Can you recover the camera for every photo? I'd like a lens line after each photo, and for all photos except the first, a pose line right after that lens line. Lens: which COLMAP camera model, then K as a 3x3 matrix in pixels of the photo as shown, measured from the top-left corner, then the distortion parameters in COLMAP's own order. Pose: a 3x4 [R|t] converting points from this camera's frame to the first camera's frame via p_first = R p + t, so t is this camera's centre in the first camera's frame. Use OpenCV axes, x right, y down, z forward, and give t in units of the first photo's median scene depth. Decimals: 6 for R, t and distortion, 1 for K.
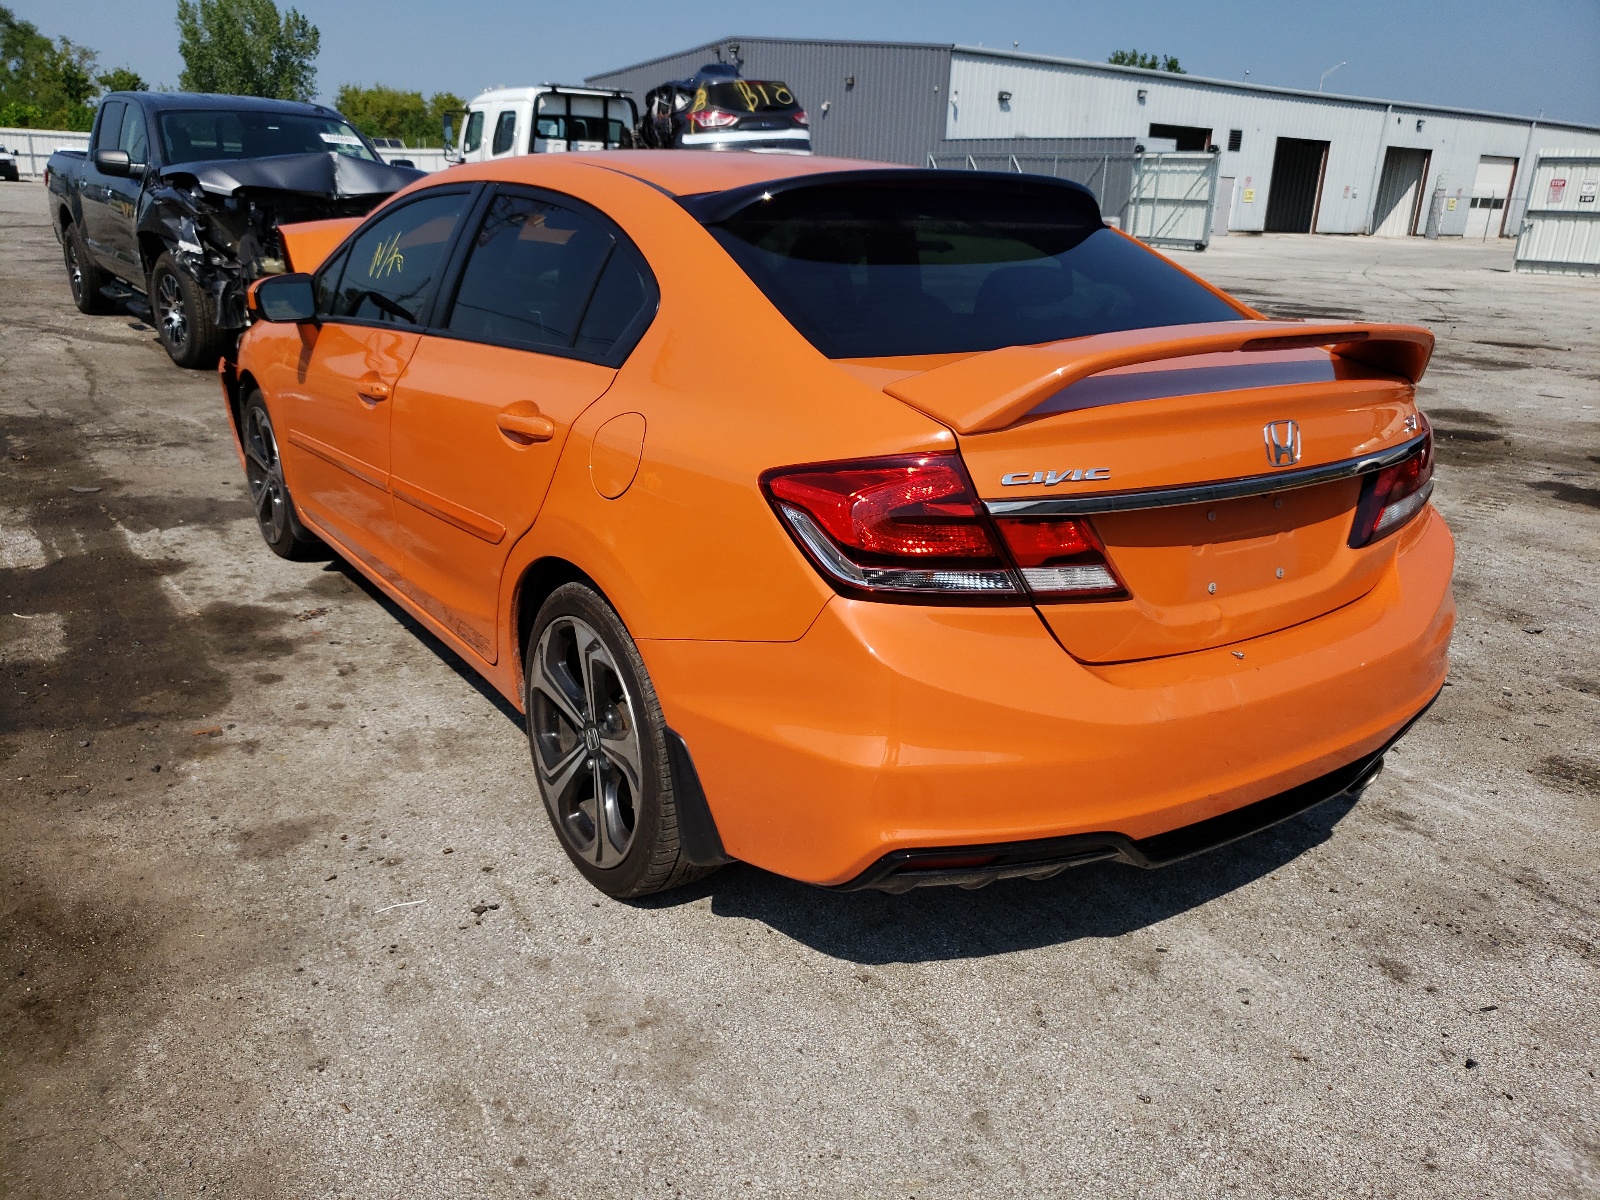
lens RADIAL K [[1238.6, 0, 800.0], [0, 1238.6, 602.8], [0, 0, 1]] dist [0.029252, -0.006875]
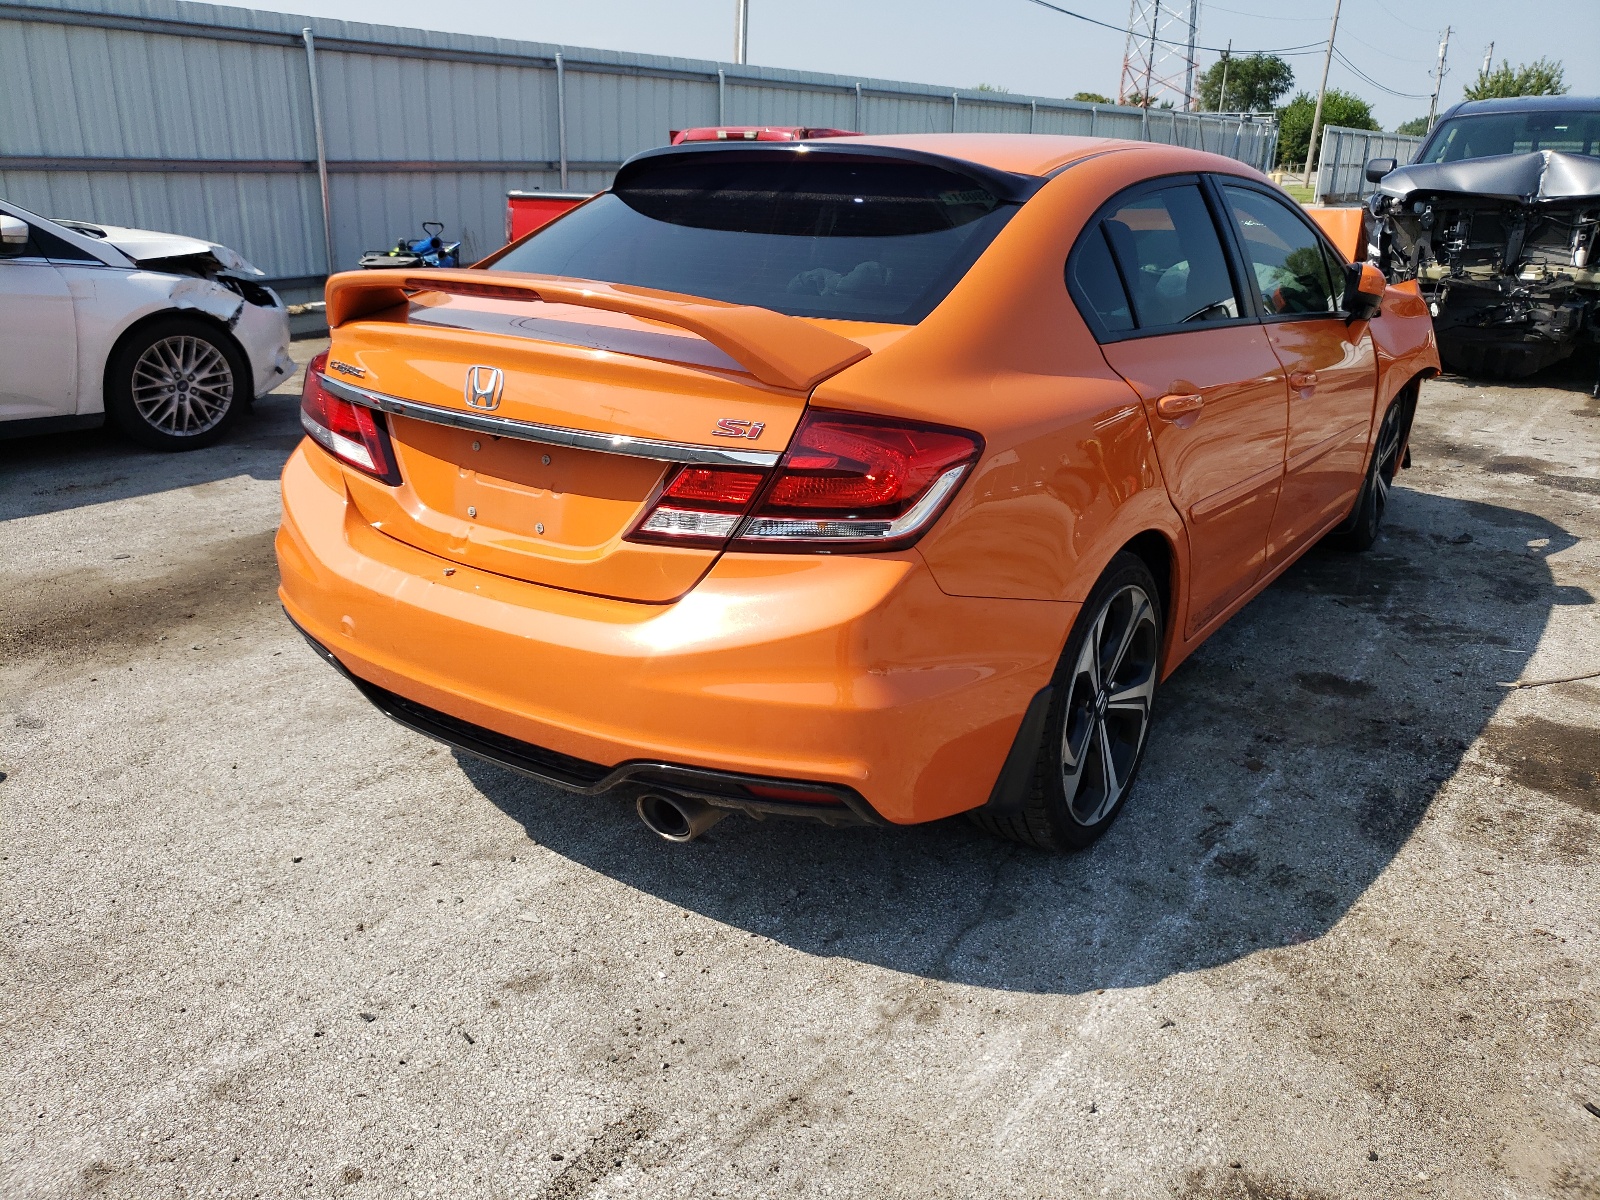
lens RADIAL K [[1238.6, 0, 786.9], [0, 1238.6, 590.2], [0, 0, 1]] dist [0.029252, -0.006875]
pose [[0.332871, 0.265369, -0.904863, 1.142603], [-0.289040, 0.942109, 0.169964, -0.170975], [0.897582, 0.204965, 0.390303, 0.664987]]
